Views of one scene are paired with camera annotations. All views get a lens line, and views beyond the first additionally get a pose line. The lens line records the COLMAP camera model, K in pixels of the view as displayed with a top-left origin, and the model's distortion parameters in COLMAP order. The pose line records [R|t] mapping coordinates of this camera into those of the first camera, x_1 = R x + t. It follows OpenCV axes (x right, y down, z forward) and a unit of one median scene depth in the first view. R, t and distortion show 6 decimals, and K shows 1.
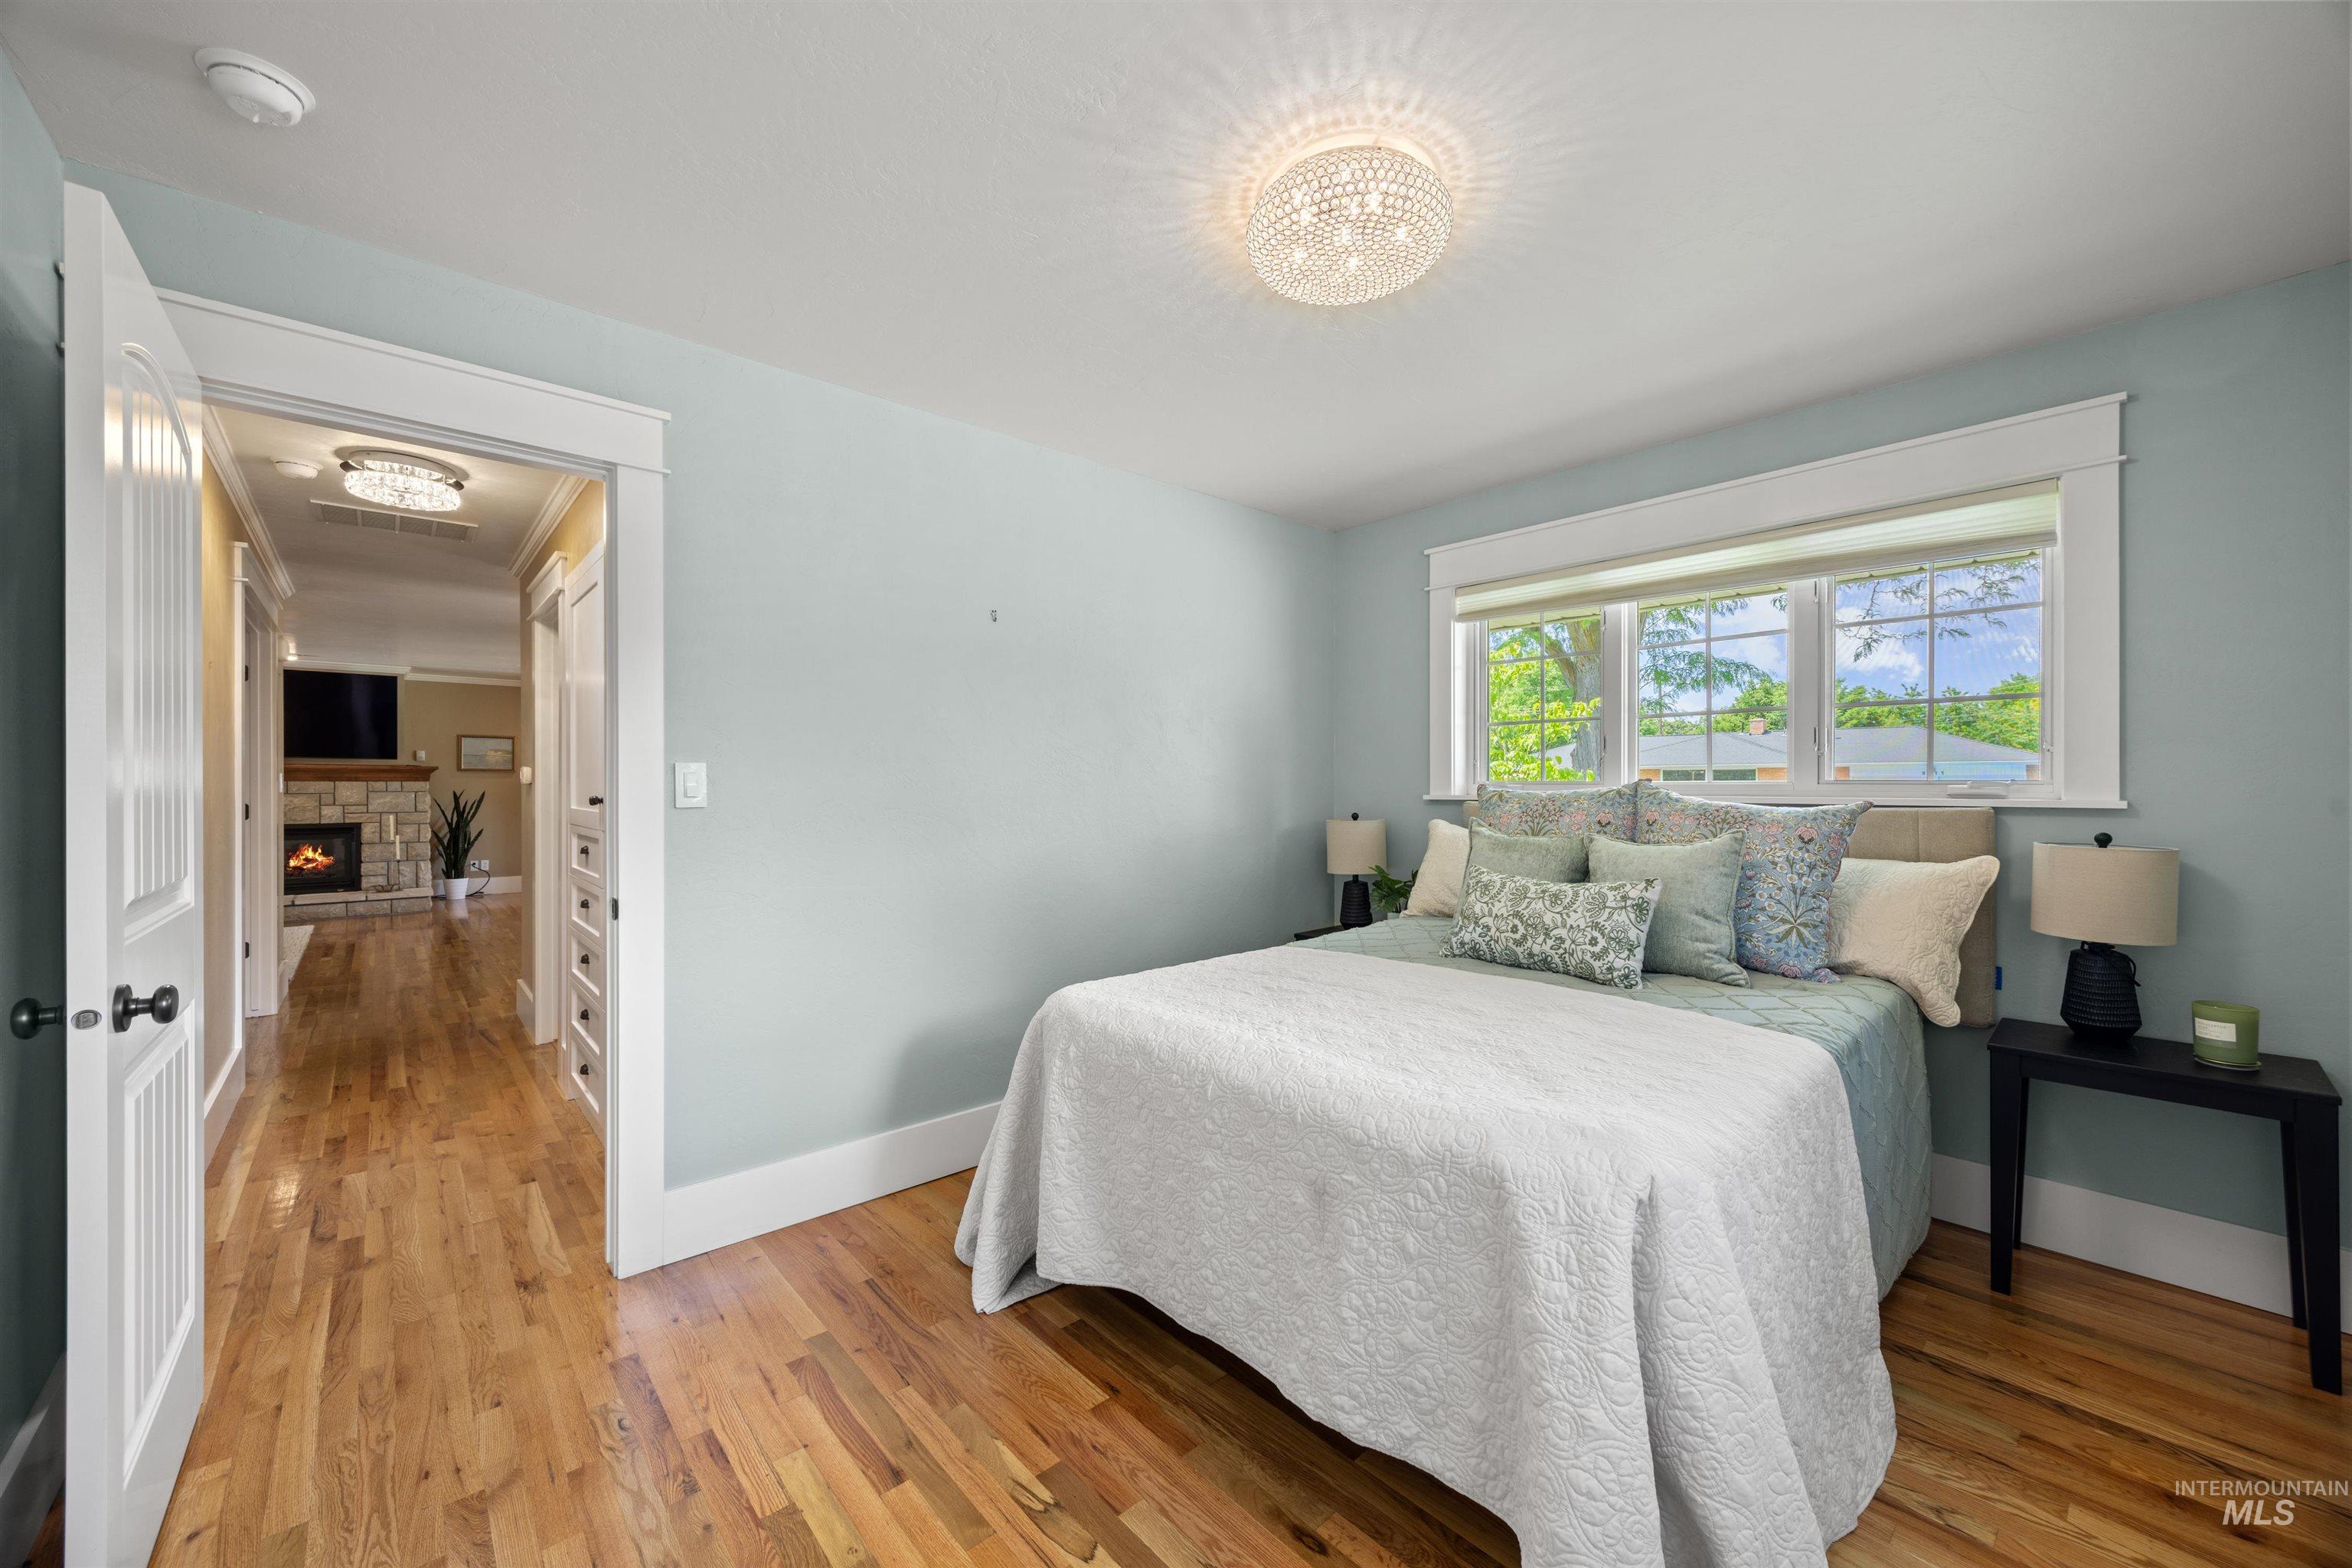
lens RADIAL K [[893.3, 0, 1172.9], [0, 893.3, 787.5], [0, 0, 1]] dist [0.000309, -0.000298]
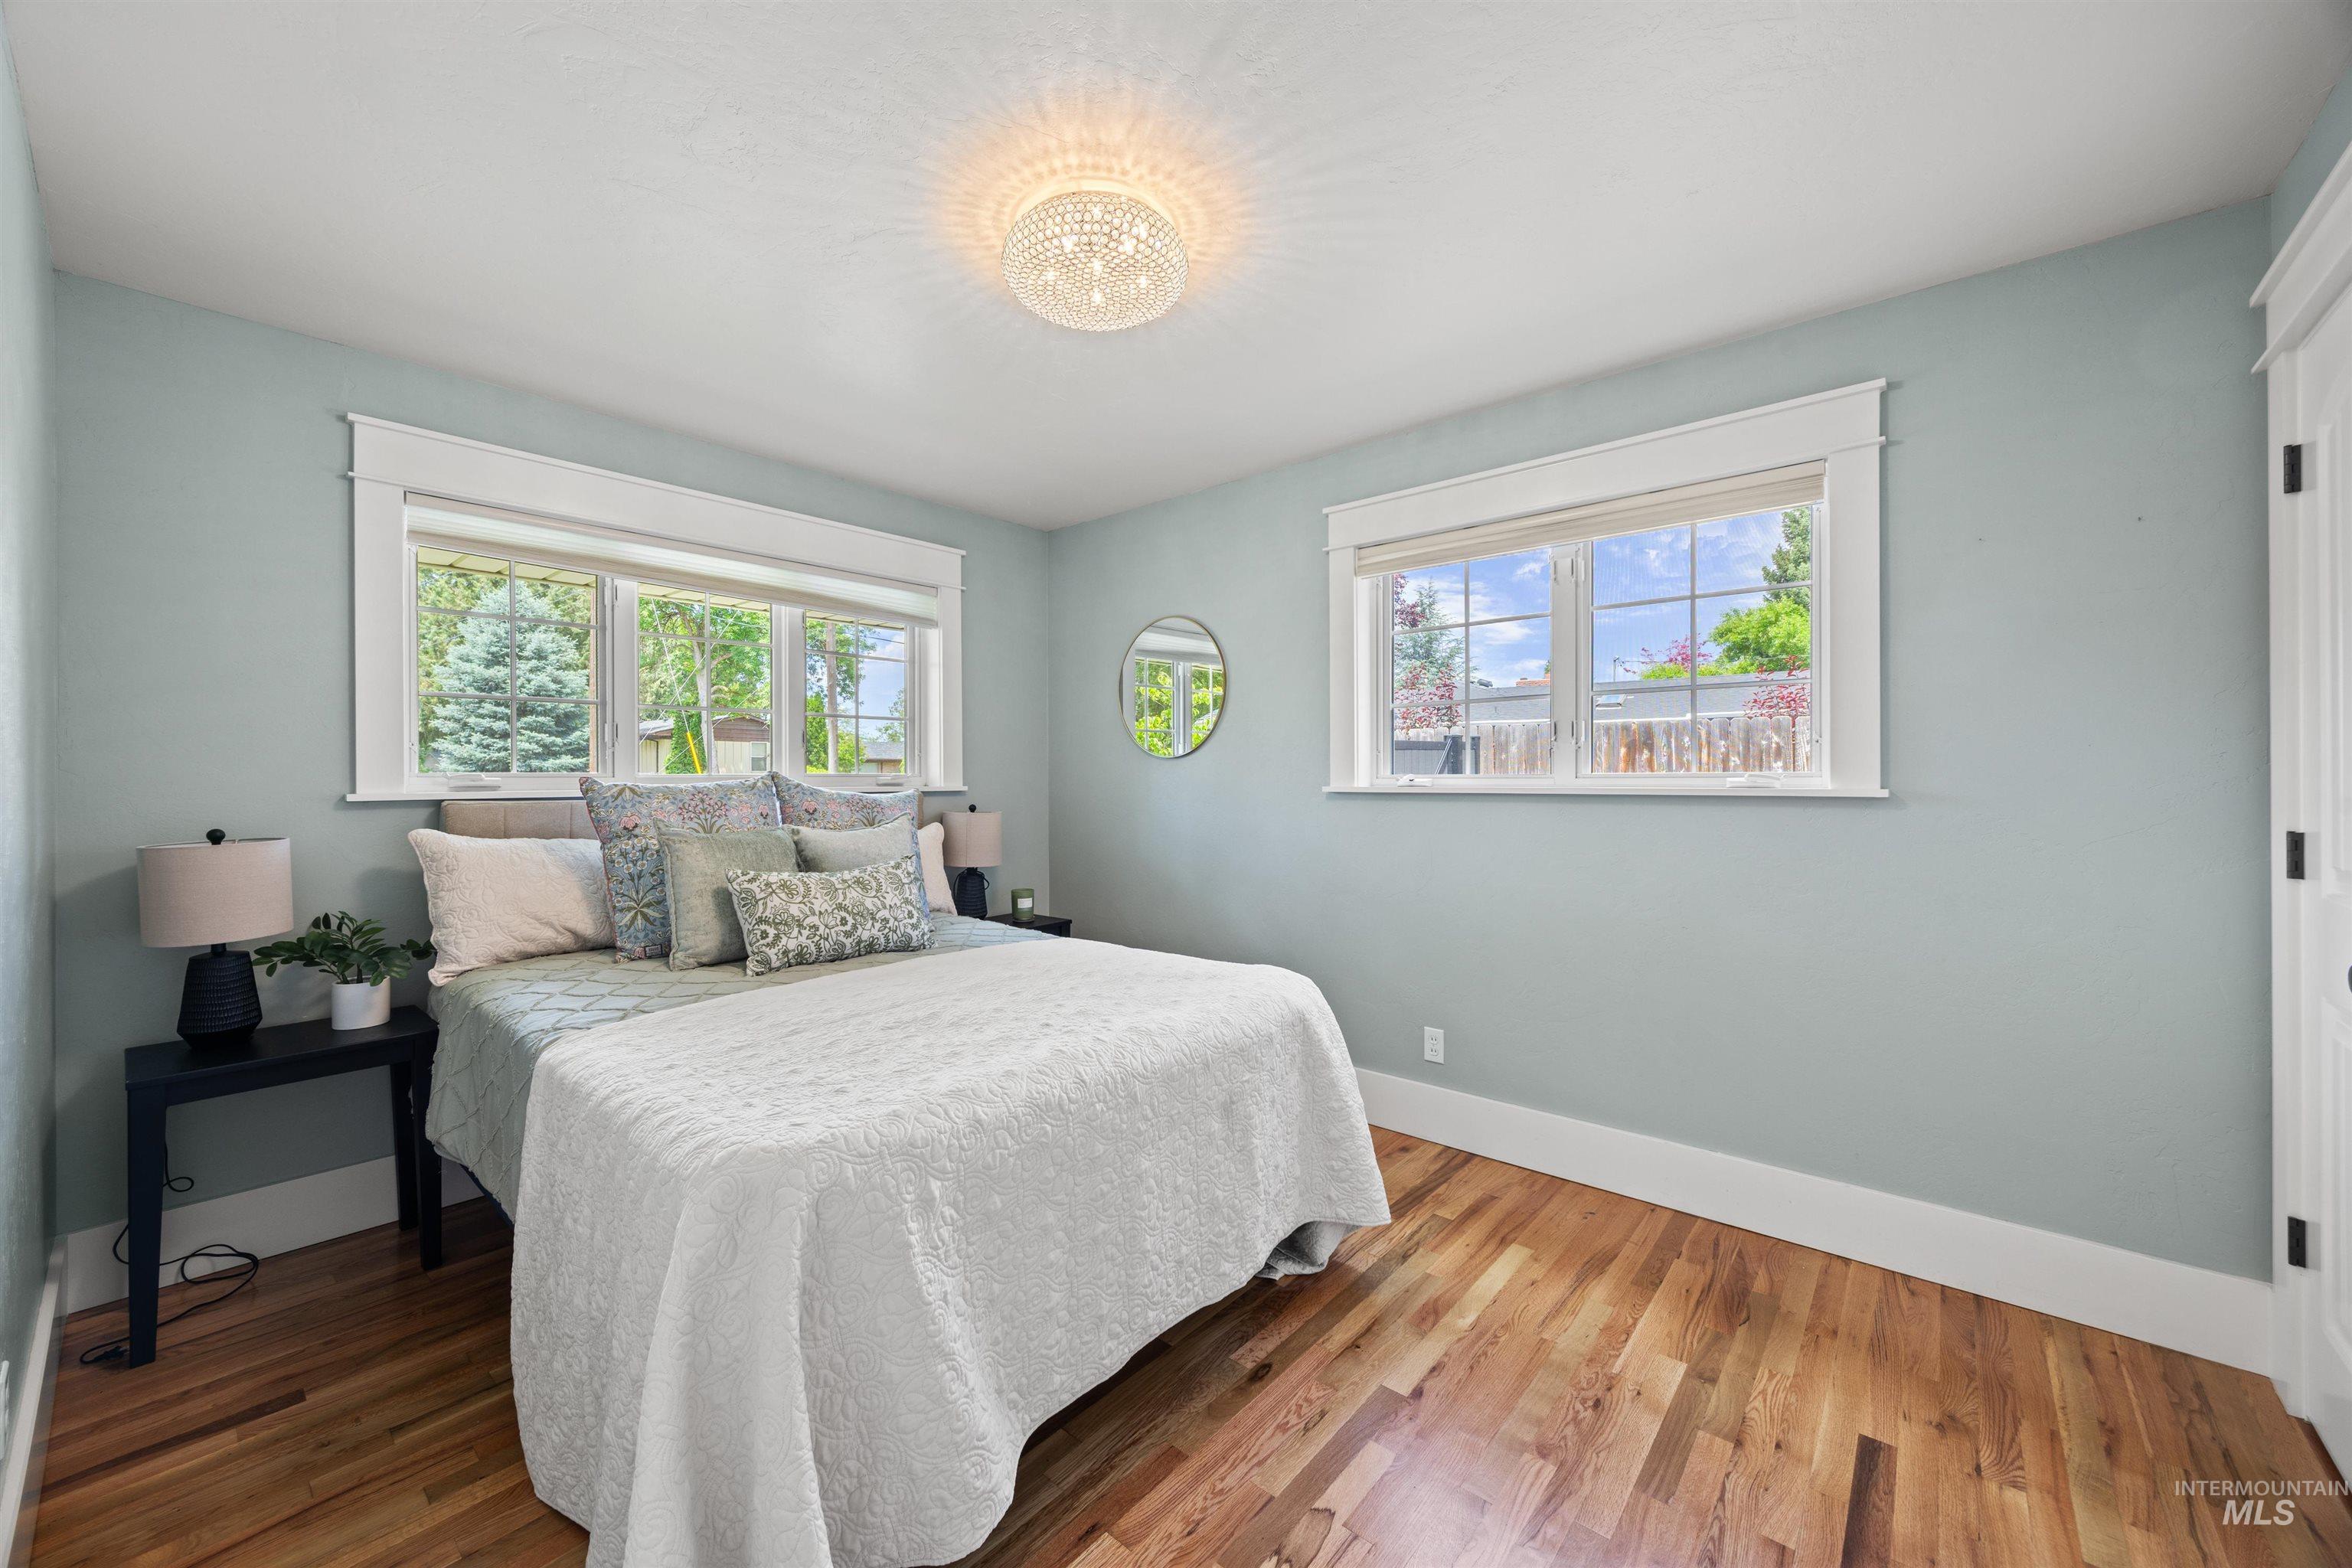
lens RADIAL K [[888.5, 0, 1173.6], [0, 888.5, 775.6], [0, 0, 1]] dist [-0.038942, 0.020293]
pose [[-0.123757, 0.003957, 0.992305, -0.761167], [0.012088, 0.999924, -0.002480, 0.004931], [-0.992239, 0.011688, -0.123795, 0.911678]]
